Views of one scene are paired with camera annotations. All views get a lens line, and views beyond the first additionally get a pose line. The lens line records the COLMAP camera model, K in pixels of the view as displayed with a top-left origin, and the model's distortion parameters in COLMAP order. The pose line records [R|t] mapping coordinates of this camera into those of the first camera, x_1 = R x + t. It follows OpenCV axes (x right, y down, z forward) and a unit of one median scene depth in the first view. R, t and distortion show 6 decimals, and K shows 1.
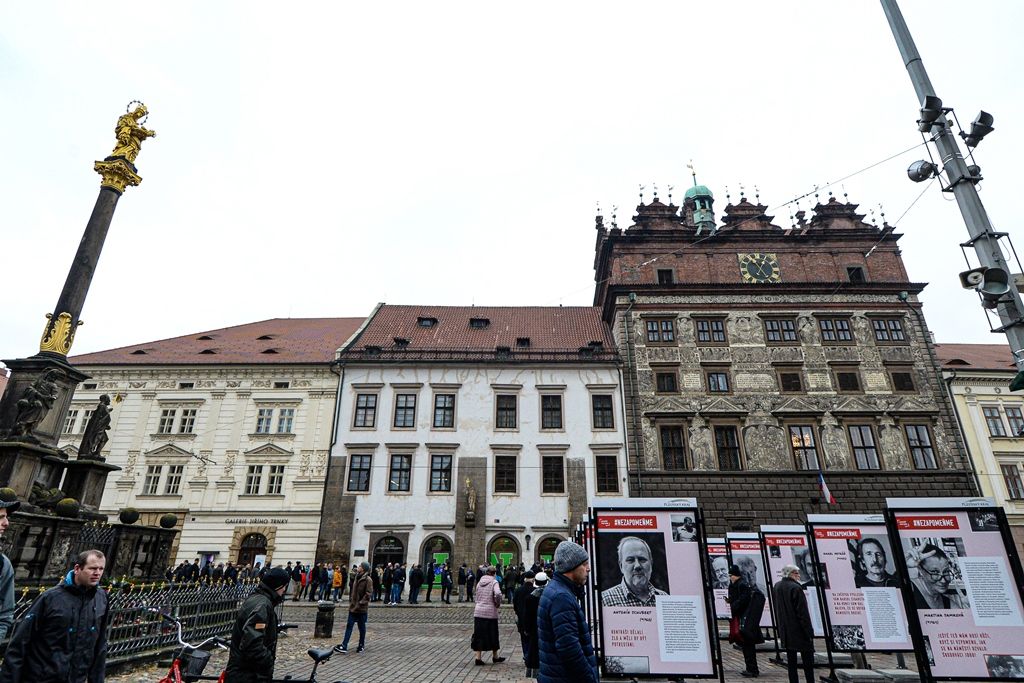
lens RADIAL K [[515.3, 0, 510.3], [0, 515.3, 343.3], [0, 0, 1]] dist [-0.003471, -0.002315]
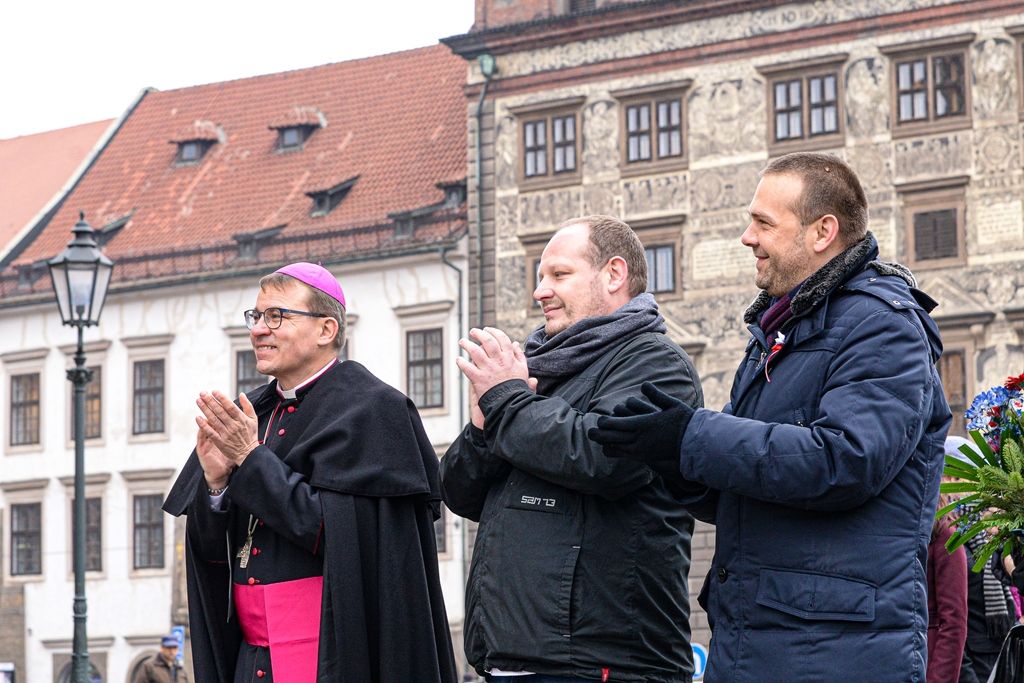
lens RADIAL K [[3244.8, 0, 511.8], [0, 3244.8, 340.3], [0, 0, 1]] dist [-0.282473, 0.000000]
pose [[0.806731, -0.089836, -0.584050, 1.778159], [0.235749, 0.955242, 0.178702, -0.346039], [0.541855, -0.281854, 0.791802, -1.053032]]
